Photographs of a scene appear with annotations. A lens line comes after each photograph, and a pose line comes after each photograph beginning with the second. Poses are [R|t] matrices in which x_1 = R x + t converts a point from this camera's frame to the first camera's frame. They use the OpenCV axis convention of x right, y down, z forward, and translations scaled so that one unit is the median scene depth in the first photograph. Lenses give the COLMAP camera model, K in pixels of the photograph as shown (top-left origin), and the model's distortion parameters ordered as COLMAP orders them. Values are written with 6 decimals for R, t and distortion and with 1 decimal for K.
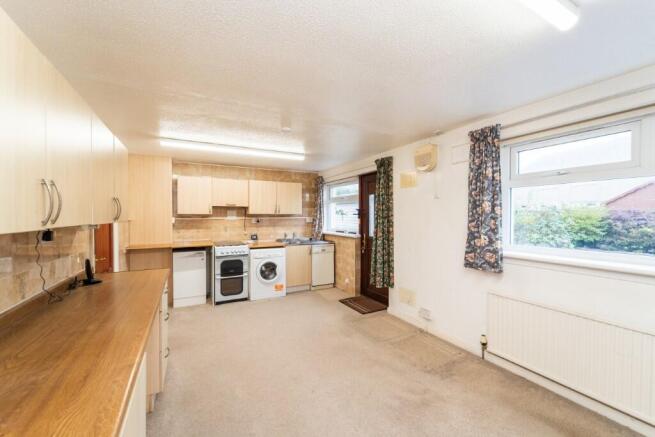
lens RADIAL K [[265.7, 0, 326.6], [0, 265.7, 218.3], [0, 0, 1]] dist [-0.002303, 0.000160]
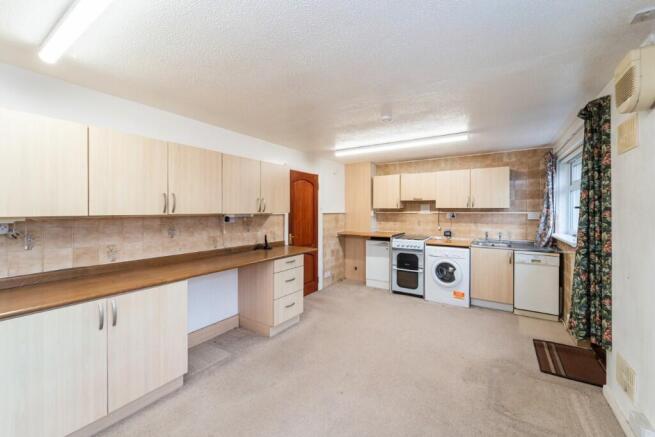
lens RADIAL K [[265.7, 0, 328.8], [0, 265.7, 211.9], [0, 0, 1]] dist [-0.002303, 0.000160]
pose [[0.488122, 0.006683, -0.872750, 0.369712], [-0.009573, 0.999952, 0.002303, -0.001223], [0.872723, 0.007231, 0.488162, 0.236534]]
